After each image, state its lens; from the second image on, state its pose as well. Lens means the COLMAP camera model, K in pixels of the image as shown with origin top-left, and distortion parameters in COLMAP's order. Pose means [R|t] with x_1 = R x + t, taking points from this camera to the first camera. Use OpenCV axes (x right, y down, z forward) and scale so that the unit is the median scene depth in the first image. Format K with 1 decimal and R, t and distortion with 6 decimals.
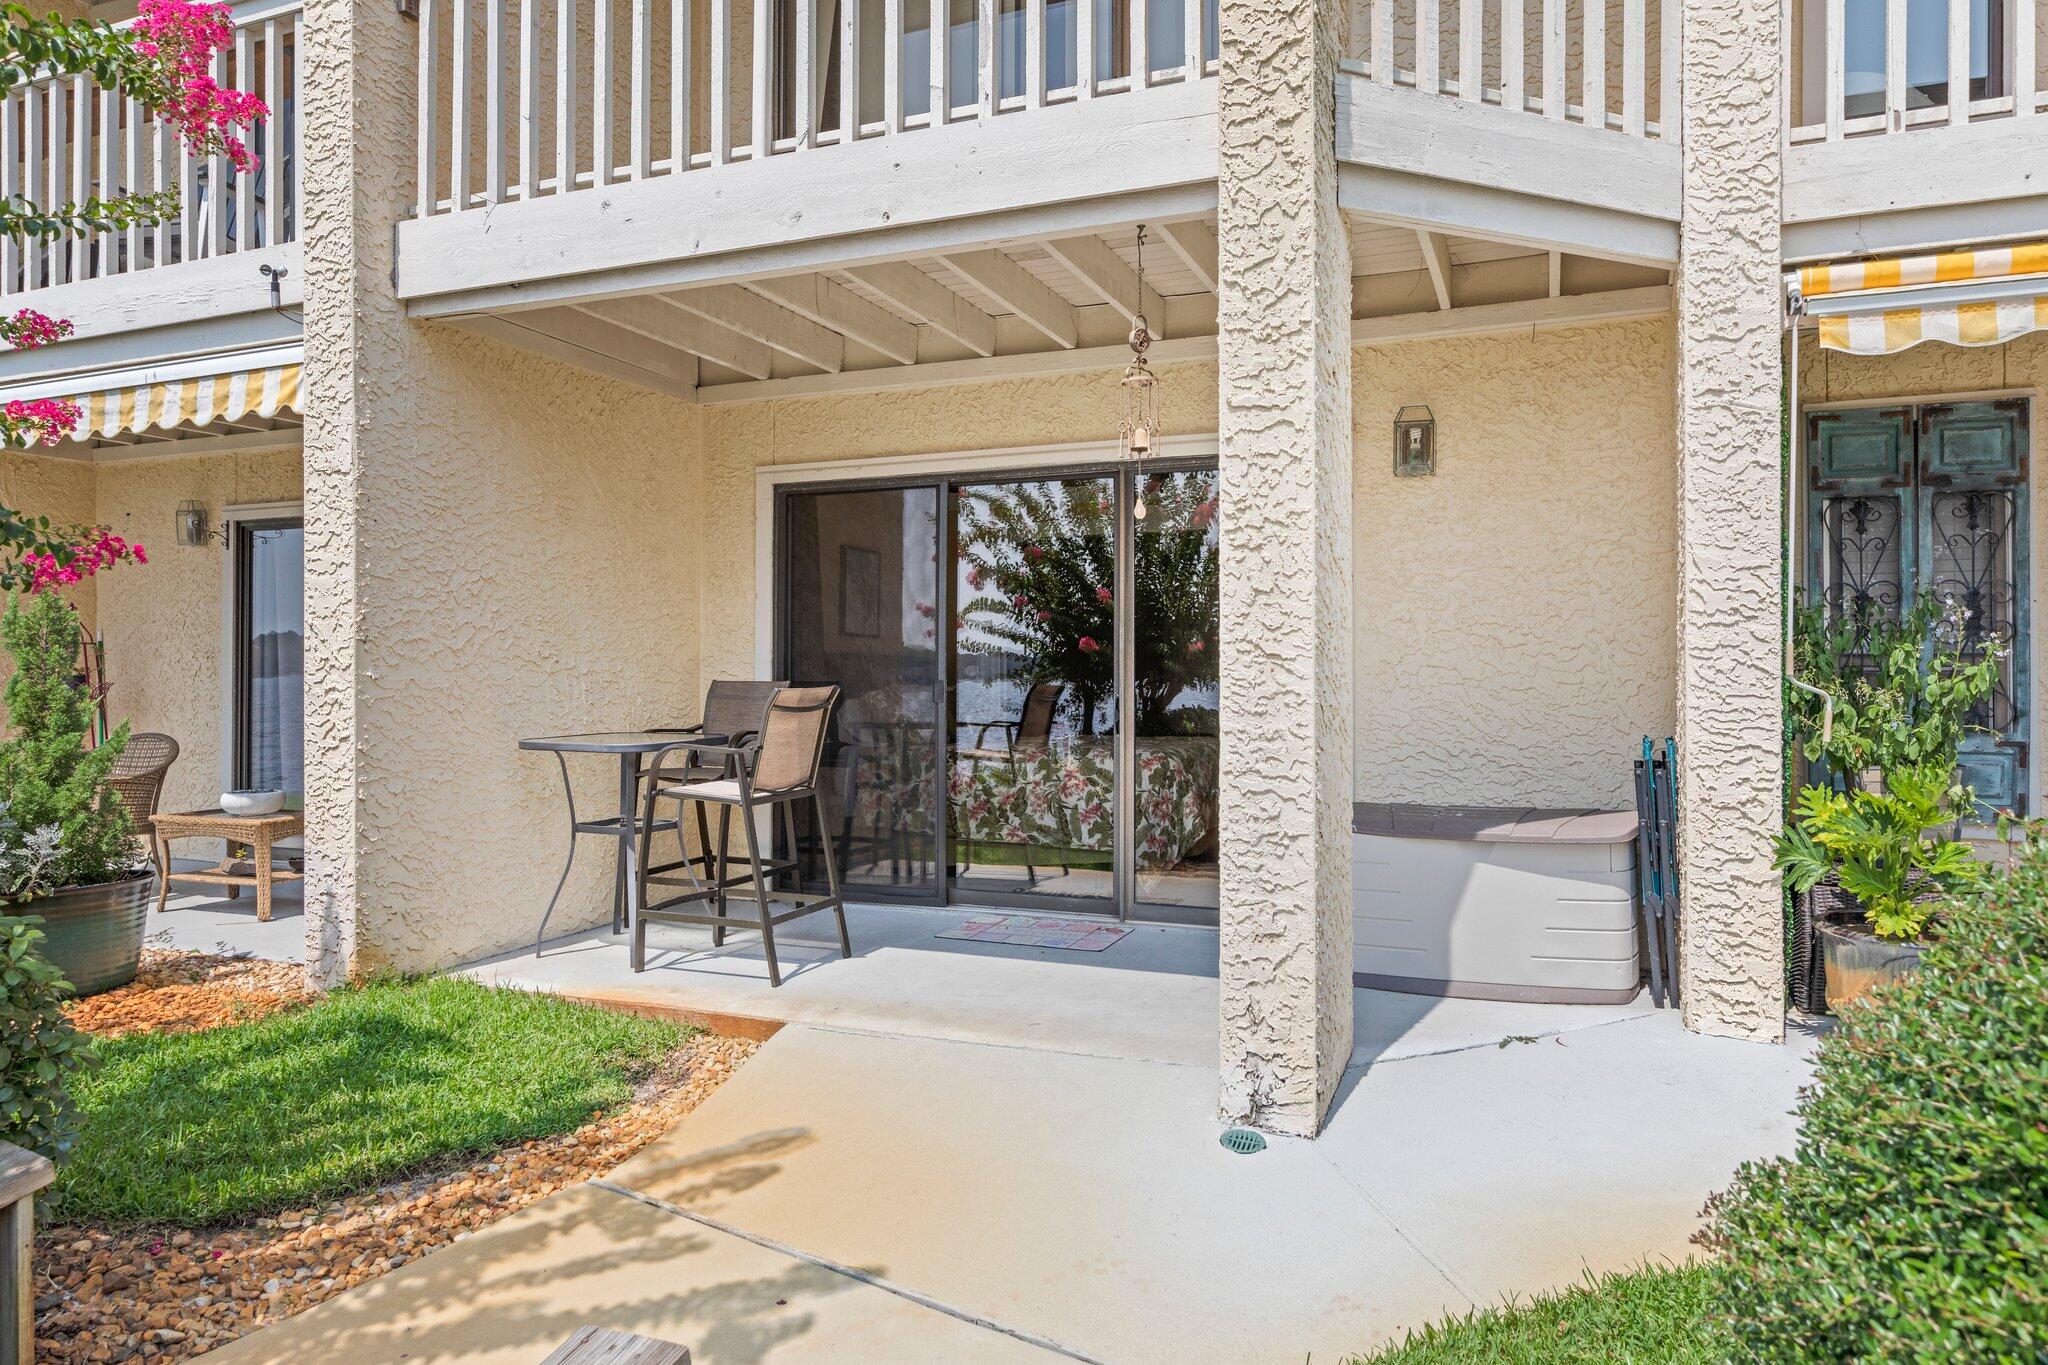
lens RADIAL K [[1344.9, 0, 1011.9], [0, 1344.9, 669.3], [0, 0, 1]] dist [0.002901, 0.003072]
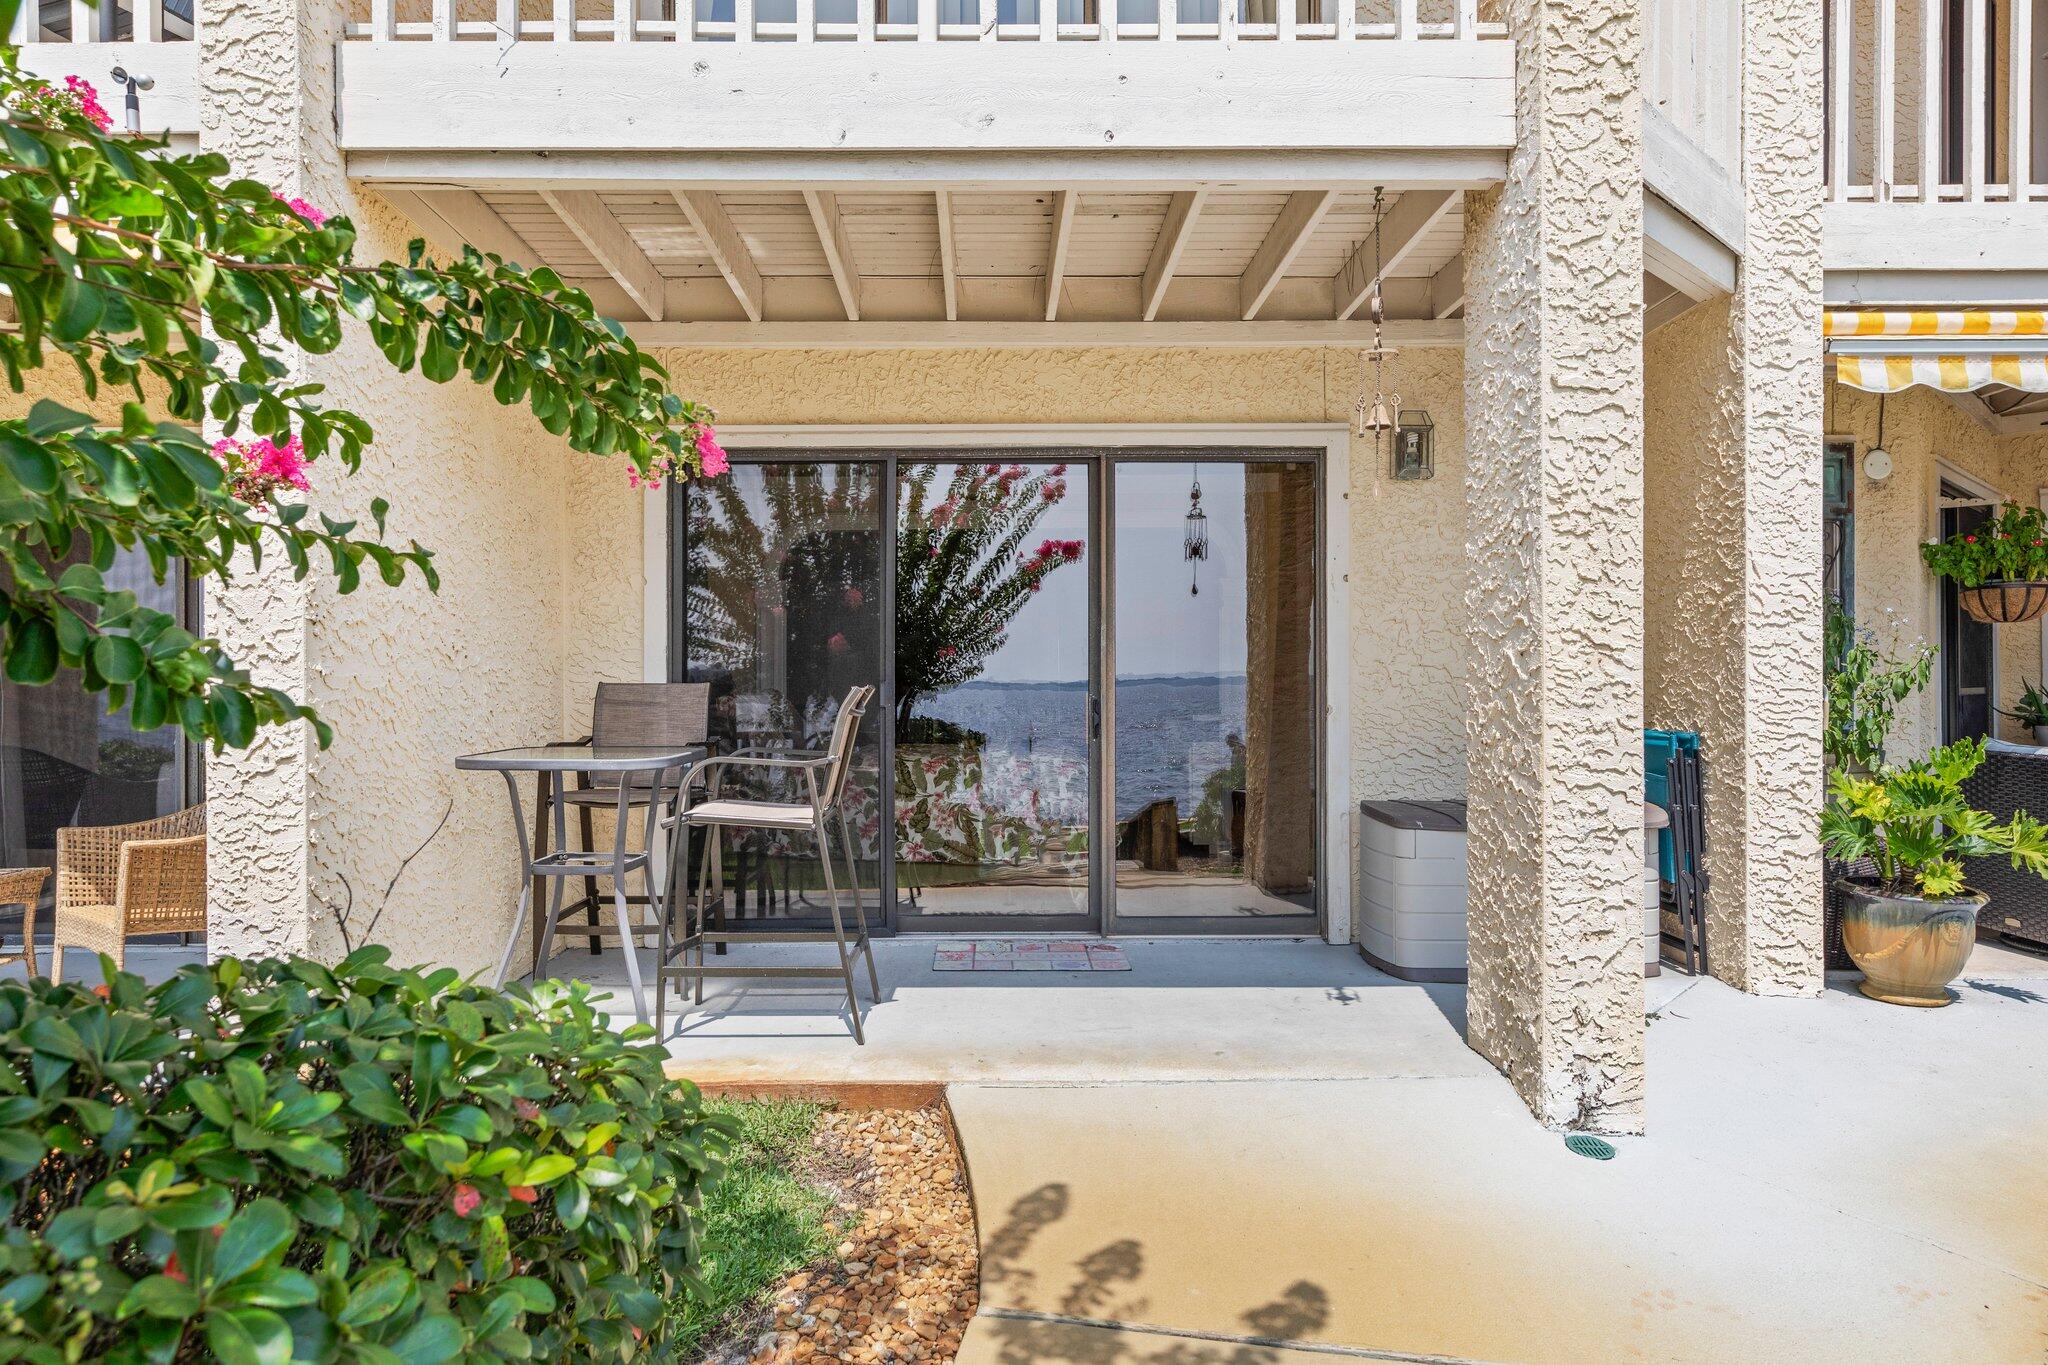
lens RADIAL K [[1344.9, 0, 1023.7], [0, 1344.9, 694.0], [0, 0, 1]] dist [0.002901, 0.003072]
pose [[0.918487, -0.004248, 0.395428, -0.482317], [0.001070, 0.999965, 0.008259, 0.013622], [-0.395449, -0.007162, 0.918460, 0.226660]]
